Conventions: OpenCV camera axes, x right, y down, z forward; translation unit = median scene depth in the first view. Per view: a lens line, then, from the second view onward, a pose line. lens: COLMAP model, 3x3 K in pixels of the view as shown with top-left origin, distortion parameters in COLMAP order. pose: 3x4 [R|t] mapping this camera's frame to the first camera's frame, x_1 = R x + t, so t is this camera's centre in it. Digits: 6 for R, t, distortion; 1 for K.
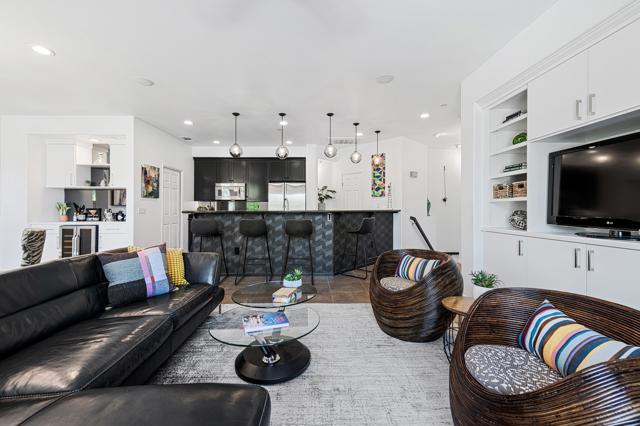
lens RADIAL K [[270.9, 0, 316.4], [0, 270.9, 205.2], [0, 0, 1]] dist [0.009136, -0.000429]
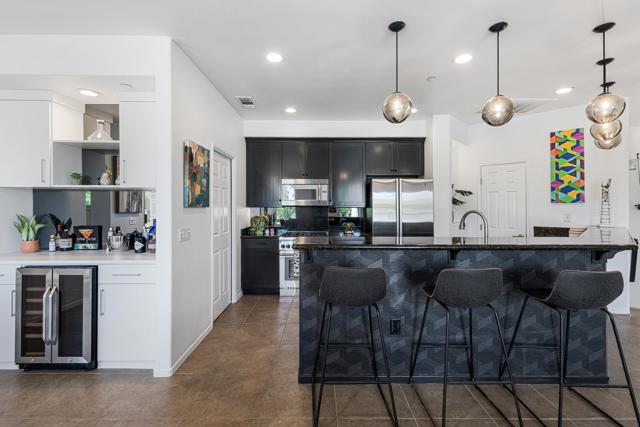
lens RADIAL K [[291.9, 0, 322.7], [0, 291.9, 204.9], [0, 0, 1]] dist [0.008297, -0.000712]
pose [[0.999947, 0.004215, -0.009376, -0.363427], [-0.004140, 0.999960, 0.007974, -0.036647], [0.009409, -0.007935, 0.999924, 0.444135]]
